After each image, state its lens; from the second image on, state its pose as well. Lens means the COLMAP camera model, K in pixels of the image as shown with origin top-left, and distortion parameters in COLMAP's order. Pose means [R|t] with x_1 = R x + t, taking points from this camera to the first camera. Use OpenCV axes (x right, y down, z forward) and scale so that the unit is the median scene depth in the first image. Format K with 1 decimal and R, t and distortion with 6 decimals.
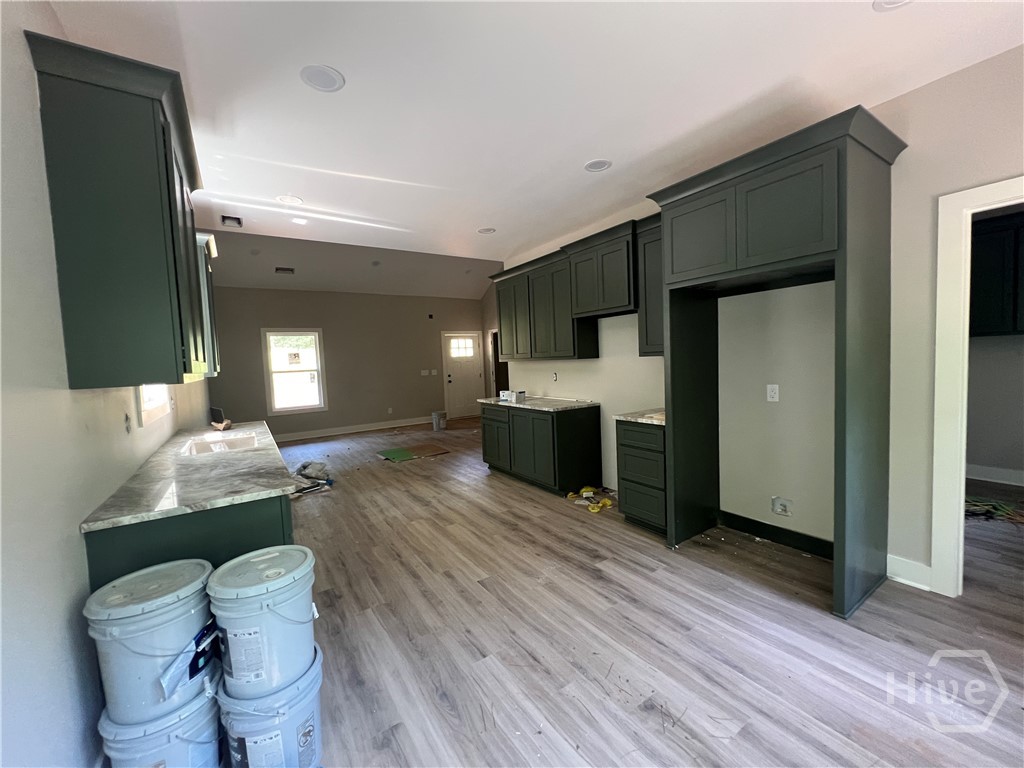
lens RADIAL K [[404.8, 0, 510.6], [0, 404.8, 382.5], [0, 0, 1]] dist [0.007717, 0.000156]
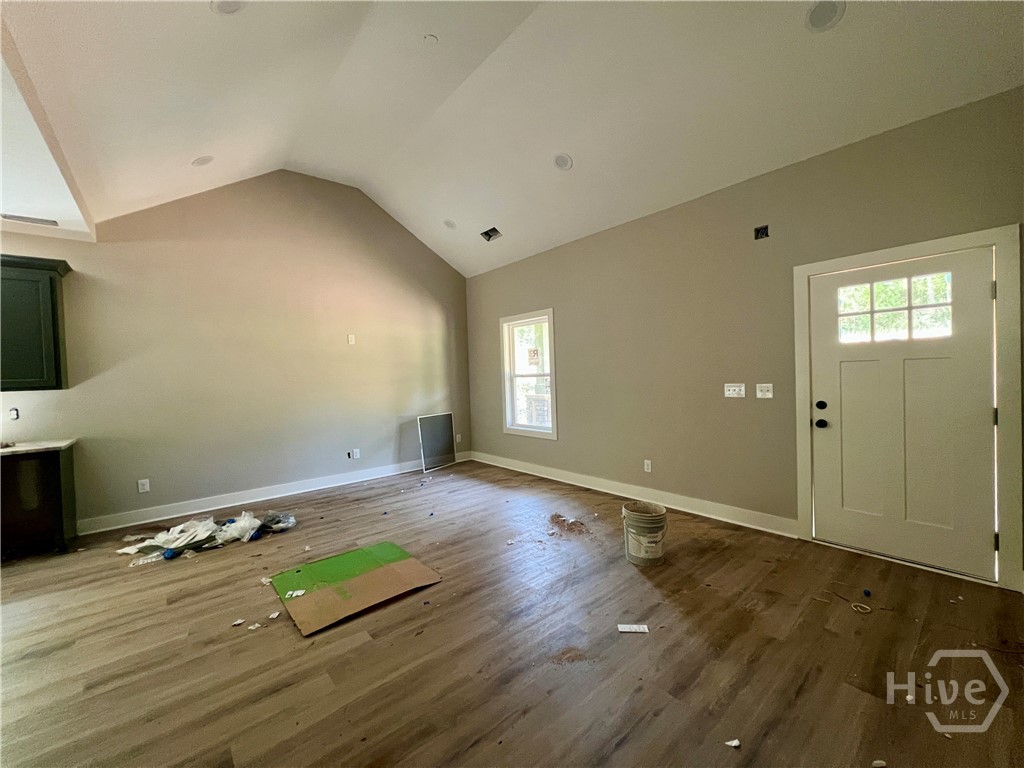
lens RADIAL K [[404.8, 0, 536.3], [0, 404.8, 380.1], [0, 0, 1]] dist [0.007717, 0.000156]
pose [[0.143141, 0.058902, -0.987948, 0.302275], [-0.030752, 0.998010, 0.055046, -0.110488], [0.989224, 0.022502, 0.144667, 1.740217]]
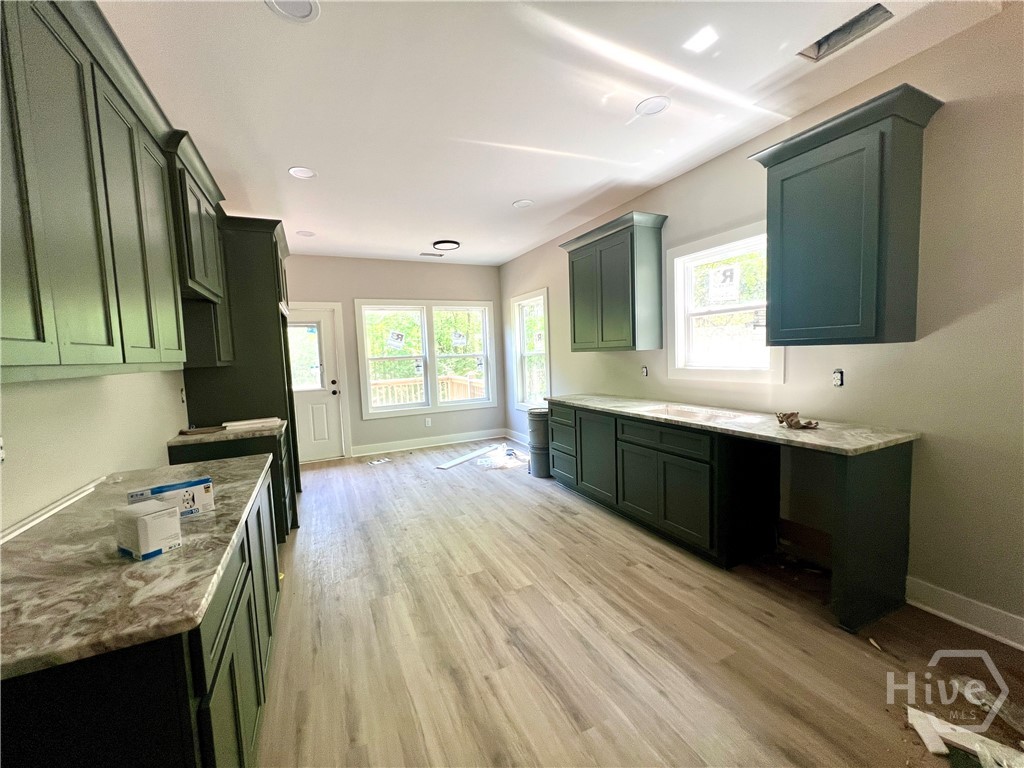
lens RADIAL K [[404.8, 0, 507.8], [0, 404.8, 381.3], [0, 0, 1]] dist [0.007717, 0.000156]
pose [[-0.985581, 0.073710, 0.152308, -0.293566], [0.094052, 0.986913, 0.130988, -0.074845], [-0.140659, 0.143424, -0.979614, 1.425589]]
